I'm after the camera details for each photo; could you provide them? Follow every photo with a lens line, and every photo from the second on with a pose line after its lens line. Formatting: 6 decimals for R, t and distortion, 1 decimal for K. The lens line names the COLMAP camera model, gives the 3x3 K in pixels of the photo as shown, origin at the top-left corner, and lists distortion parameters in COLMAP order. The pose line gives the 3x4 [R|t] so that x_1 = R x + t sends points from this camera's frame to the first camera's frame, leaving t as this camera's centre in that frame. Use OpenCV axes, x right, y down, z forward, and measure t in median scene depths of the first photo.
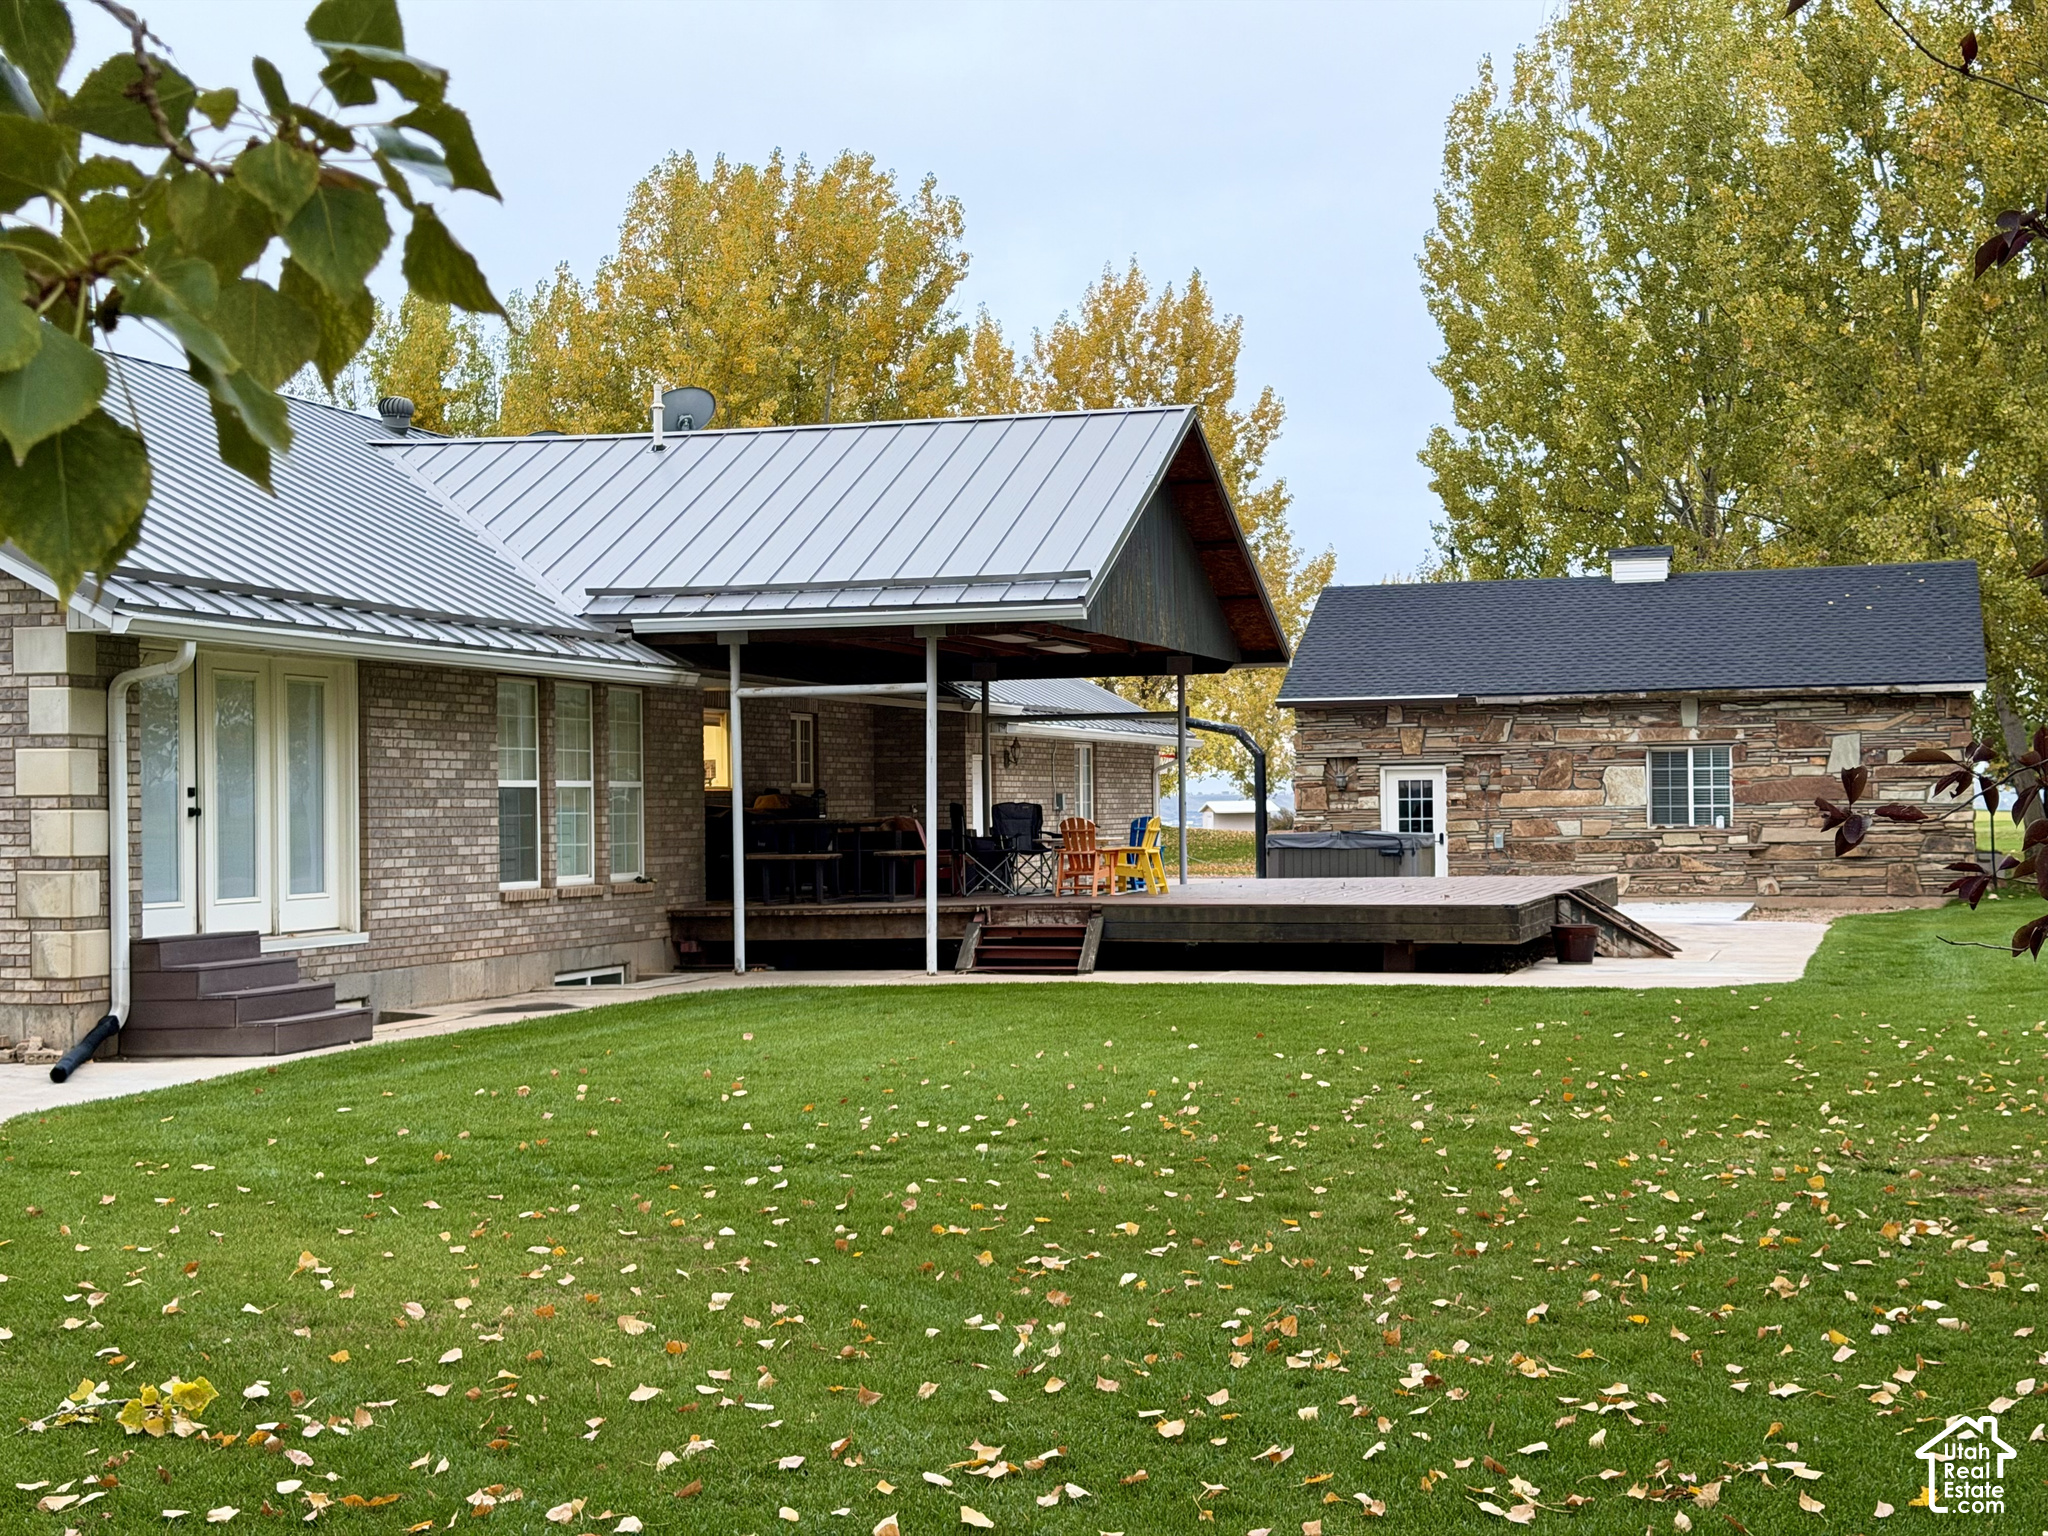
lens RADIAL K [[2848.1, 0, 1024.0], [0, 2848.1, 768.0], [0, 0, 1]] dist [-0.000755, 0.018727]
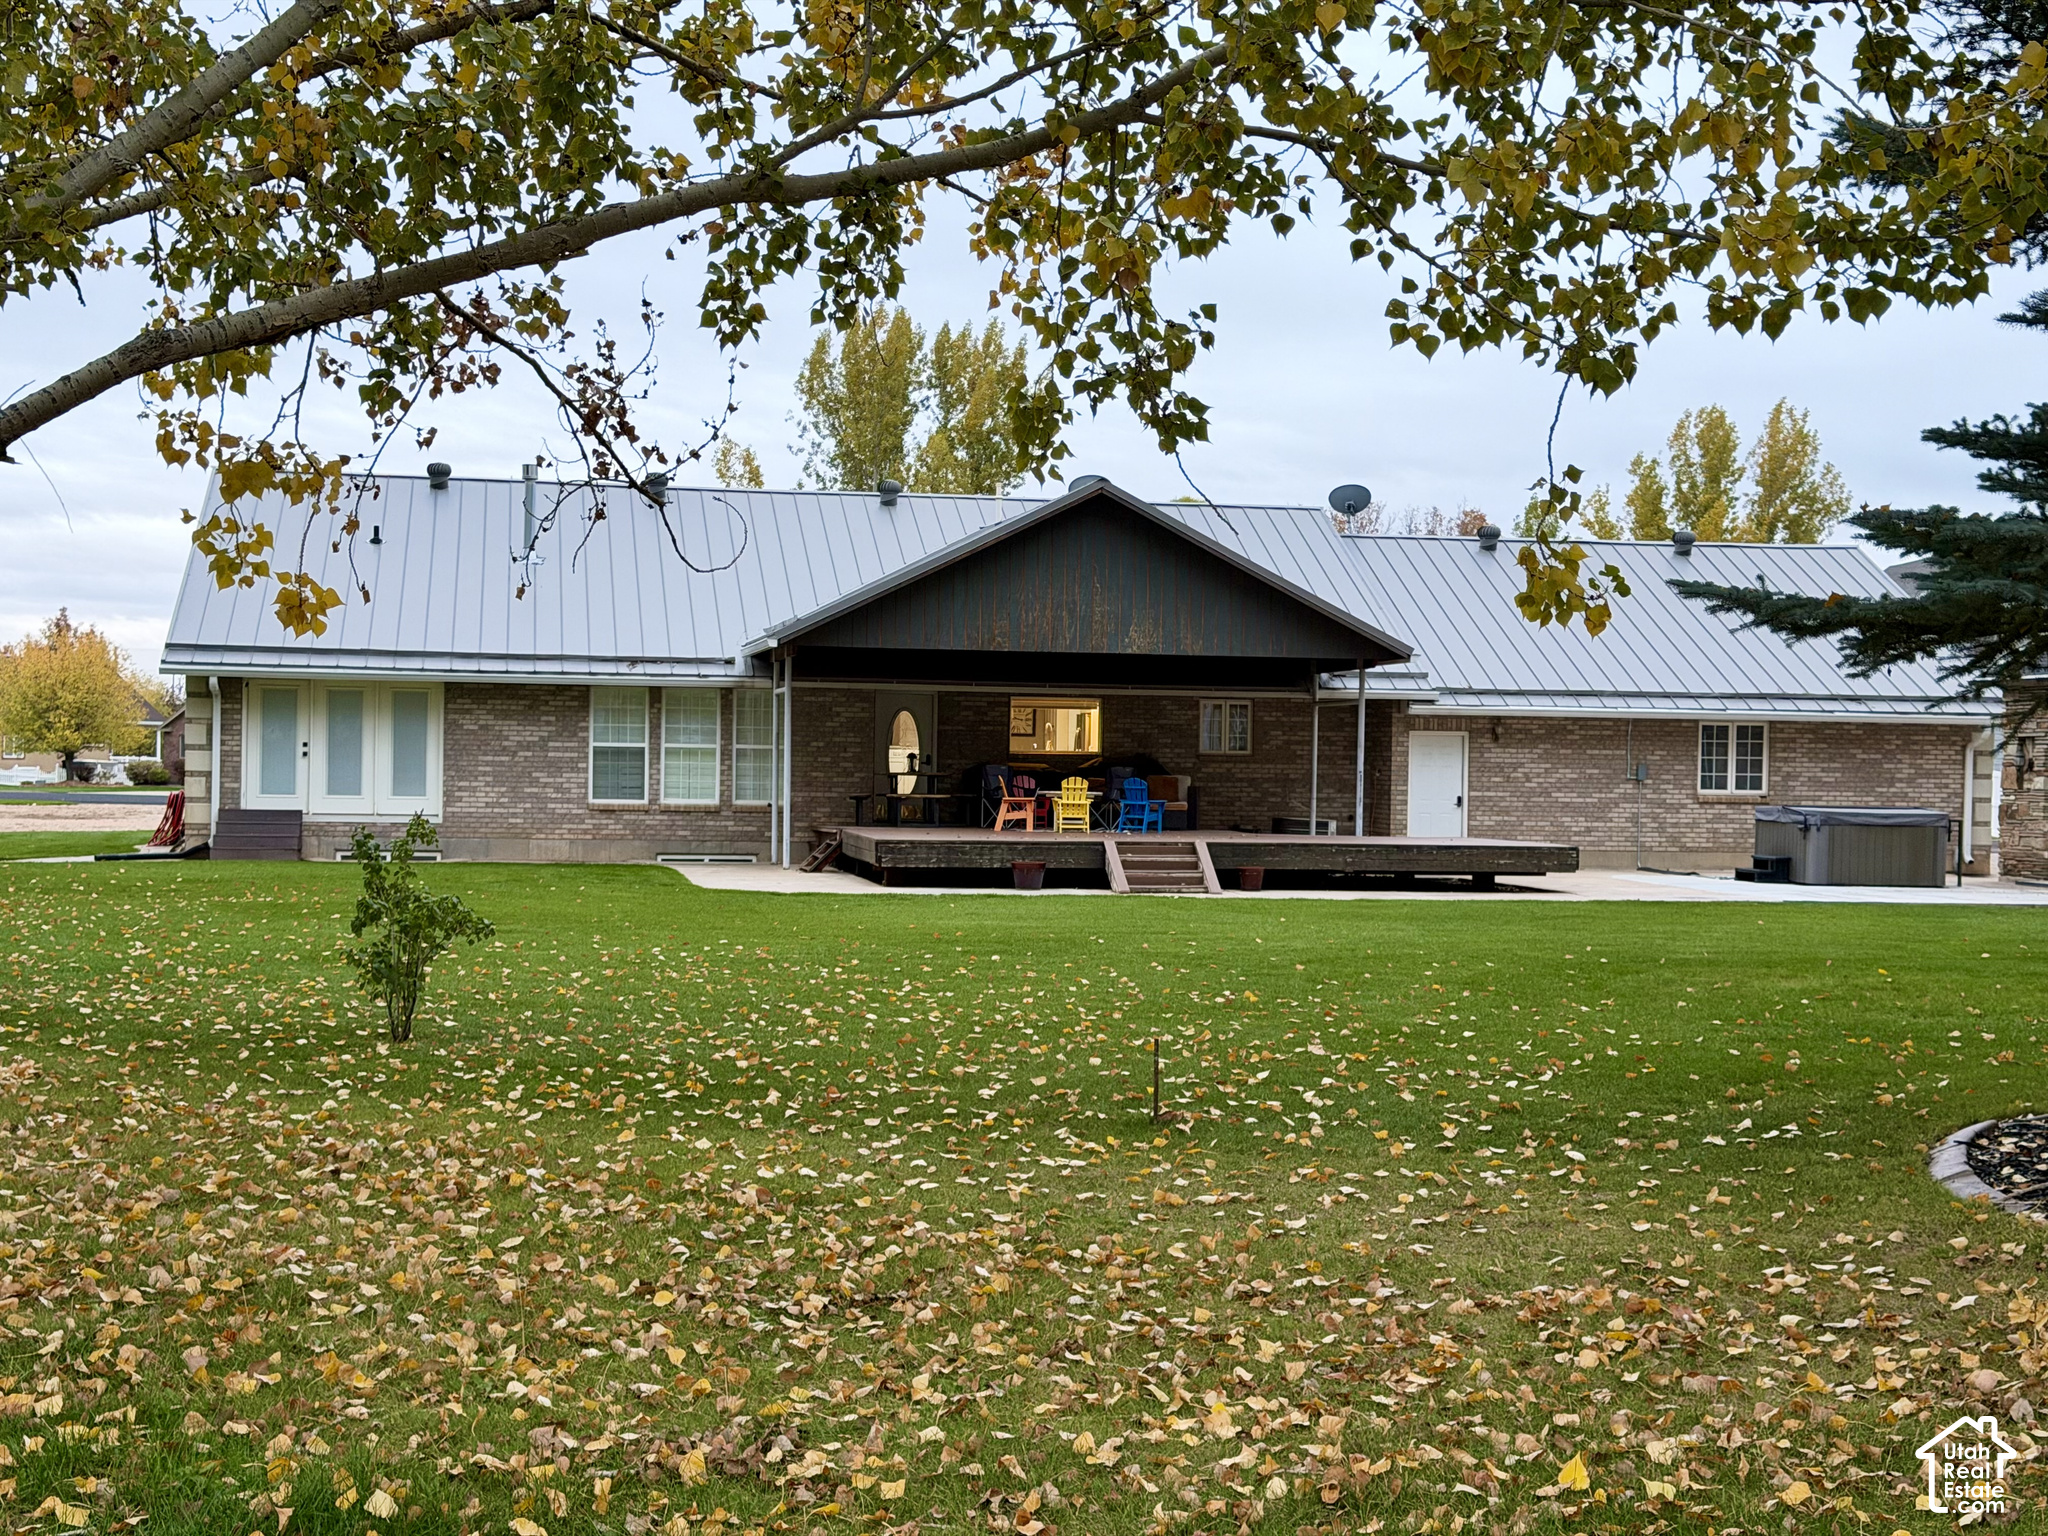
lens RADIAL K [[2848.1, 0, 1024.0], [0, 2848.1, 768.0], [0, 0, 1]] dist [-0.000755, 0.018727]
pose [[0.432225, 0.019074, -0.901564, 0.886500], [-0.007851, 0.999818, 0.017389, -0.007464], [0.901732, -0.000438, 0.432296, 0.259673]]
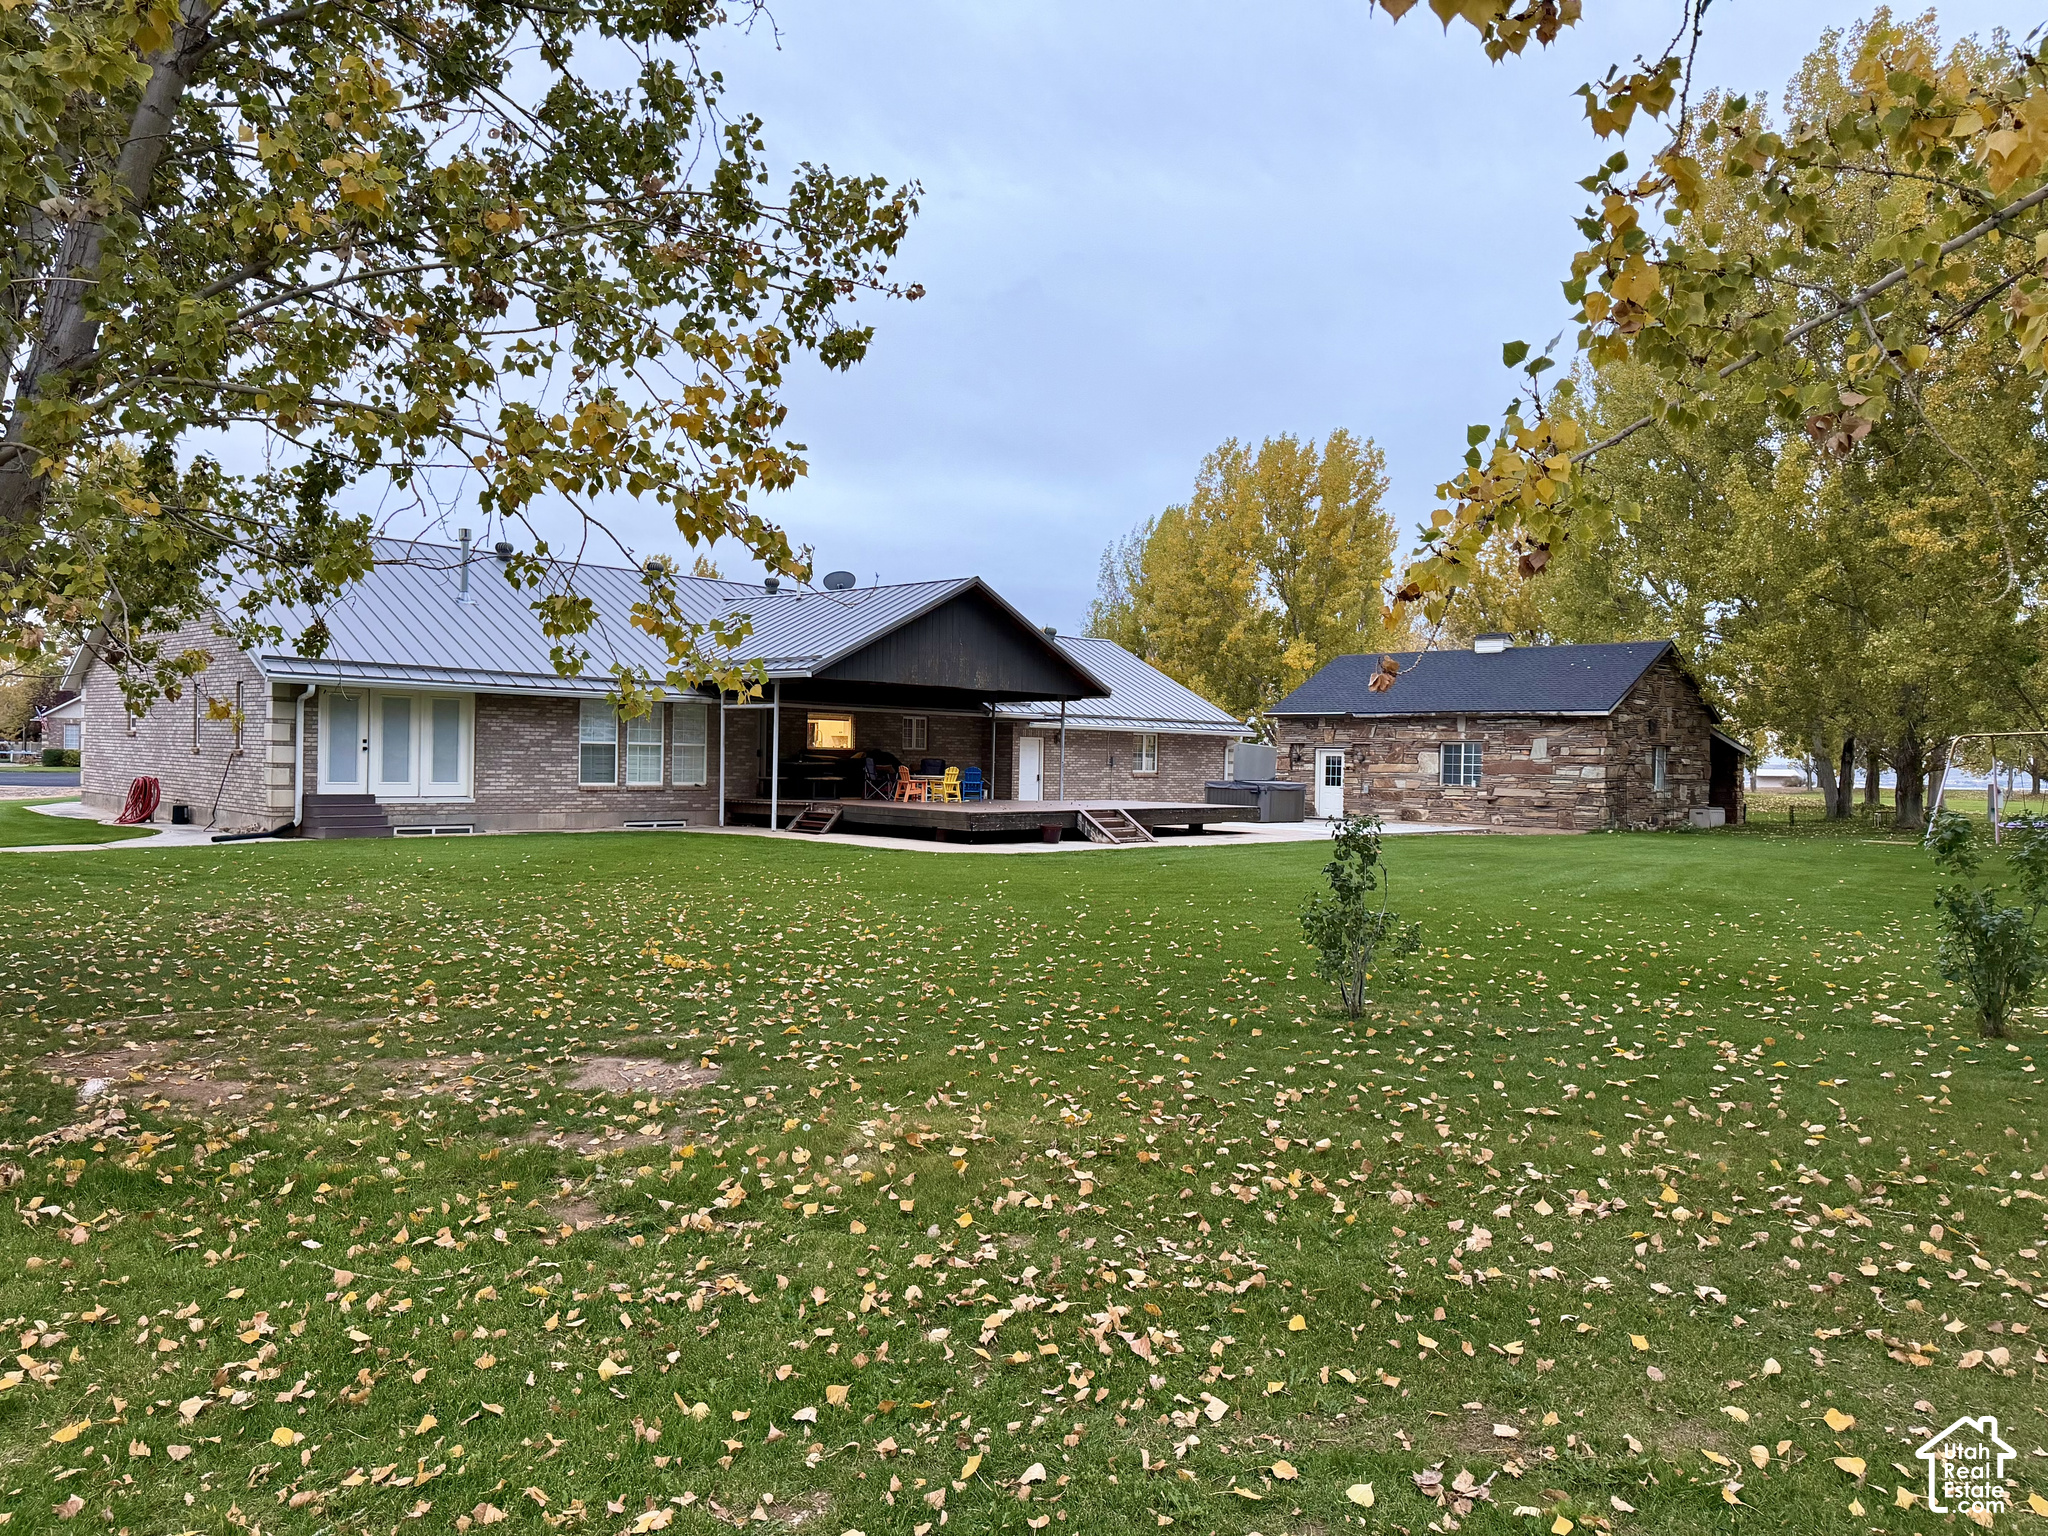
lens RADIAL K [[1445.3, 0, 1024.0], [0, 1445.3, 768.0], [0, 0, 1]] dist [0.005540, 0.000538]
pose [[0.893294, 0.035122, -0.448098, 0.401843], [-0.026009, 0.999311, 0.026477, -0.008533], [0.448719, -0.011998, 0.893593, 0.032201]]
